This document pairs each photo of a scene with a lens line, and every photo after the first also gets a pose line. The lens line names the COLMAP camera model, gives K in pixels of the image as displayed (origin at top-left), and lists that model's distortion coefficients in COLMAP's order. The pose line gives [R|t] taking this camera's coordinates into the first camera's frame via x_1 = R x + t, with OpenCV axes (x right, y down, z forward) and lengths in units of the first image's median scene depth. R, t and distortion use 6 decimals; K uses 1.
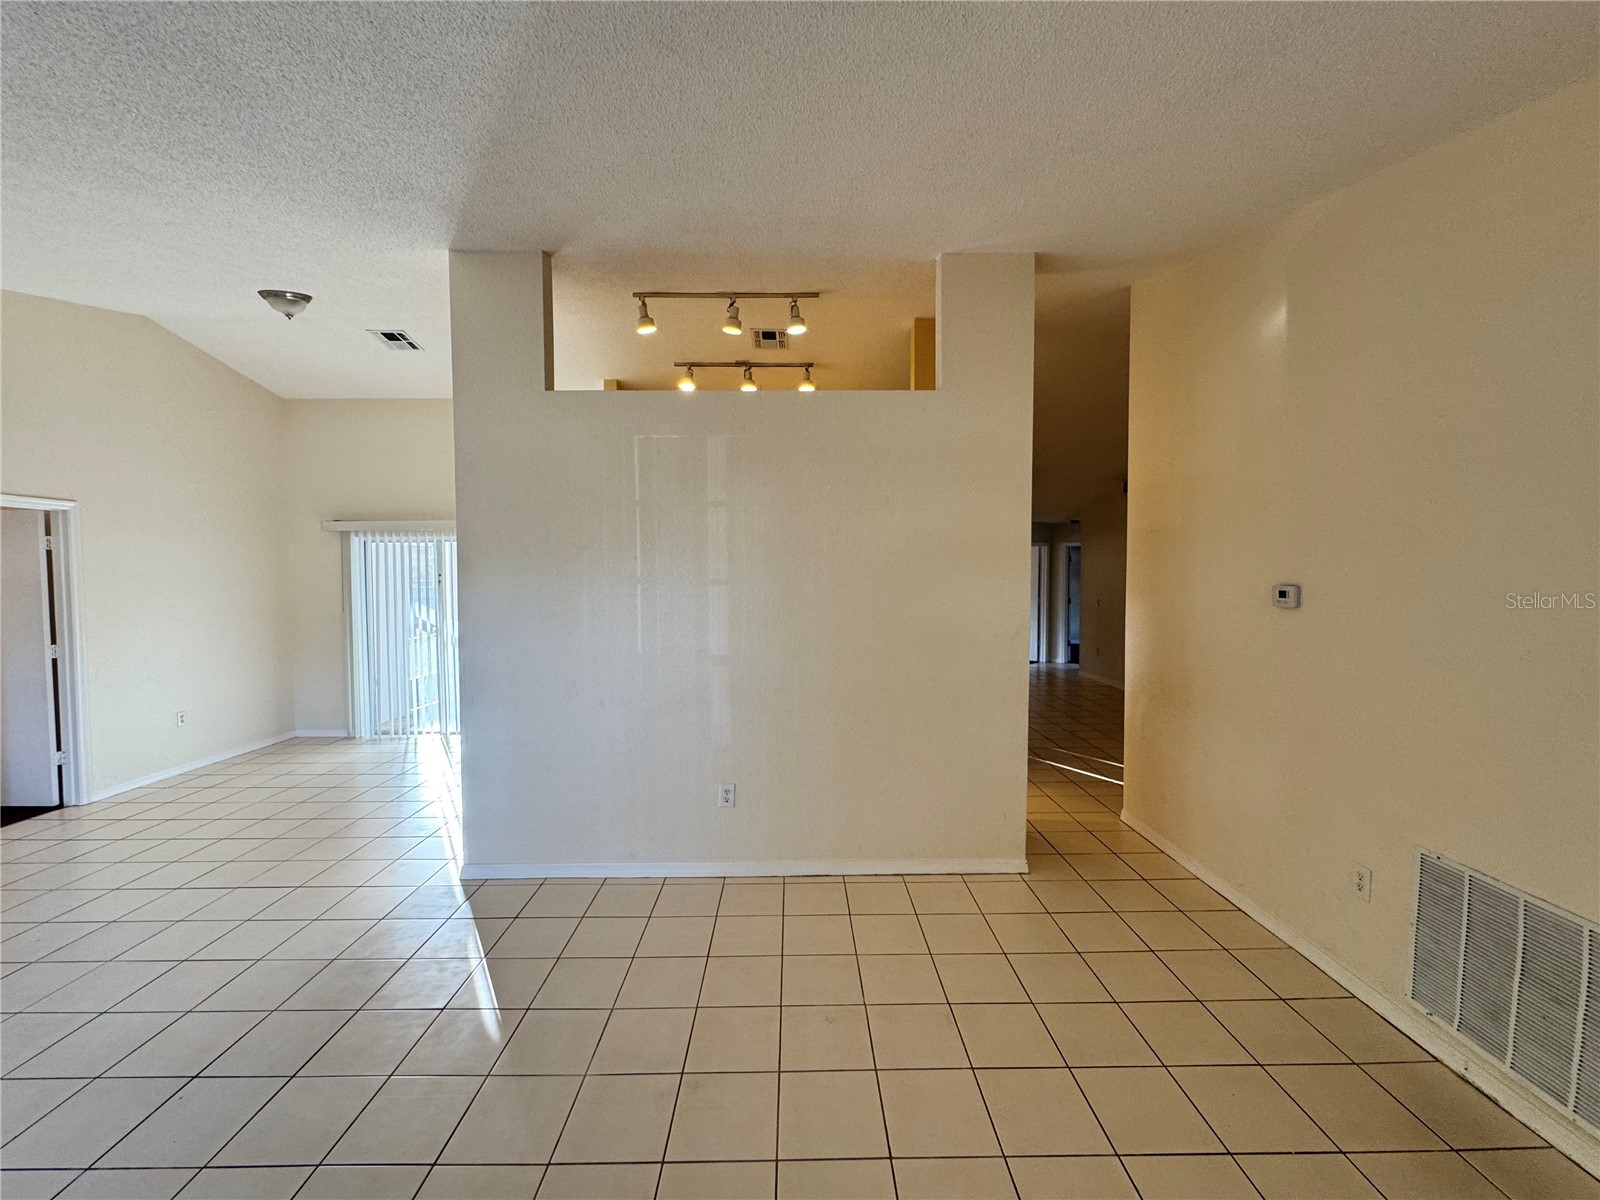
lens RADIAL K [[643.0, 0, 797.5], [0, 643.0, 597.8], [0, 0, 1]] dist [-0.001518, 0.000206]
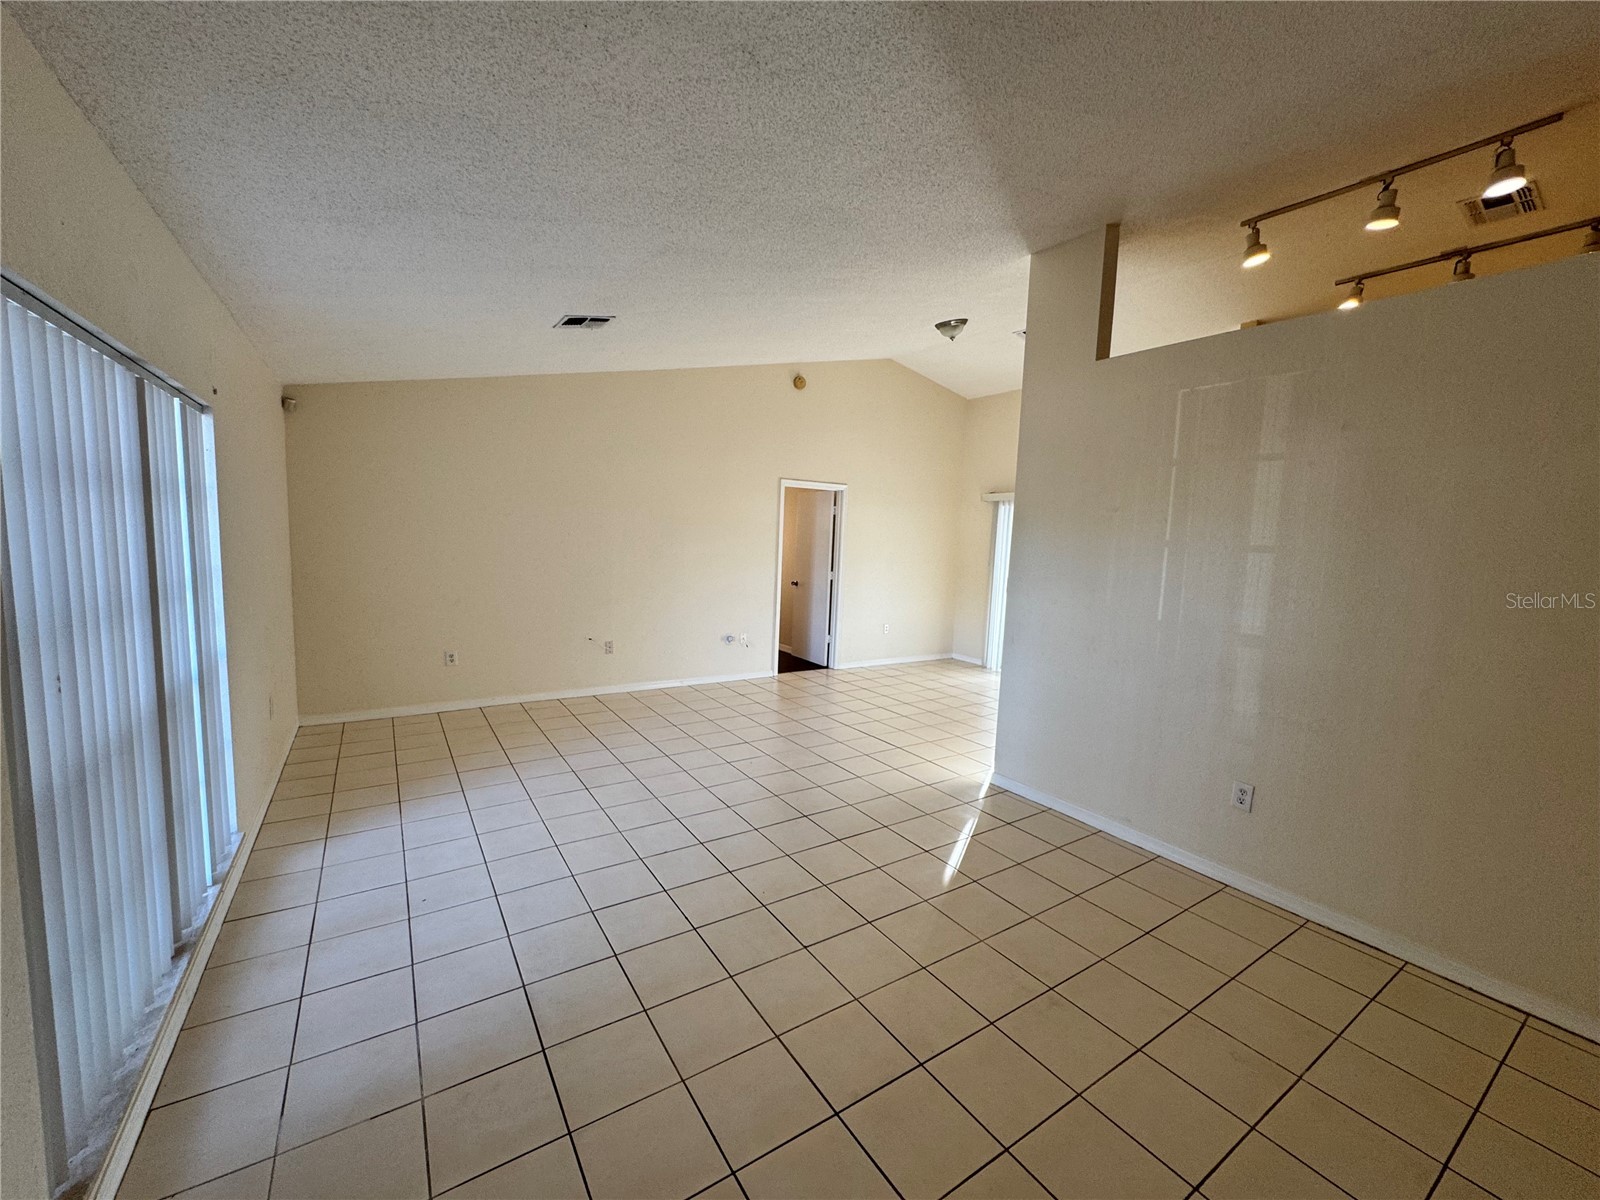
lens RADIAL K [[643.0, 0, 799.8], [0, 643.0, 598.4], [0, 0, 1]] dist [-0.001518, 0.000206]
pose [[0.538966, 0.108377, -0.835327, 0.210895], [-0.071790, 0.993990, 0.082642, 0.010411], [0.839263, 0.015427, 0.543507, 0.017878]]
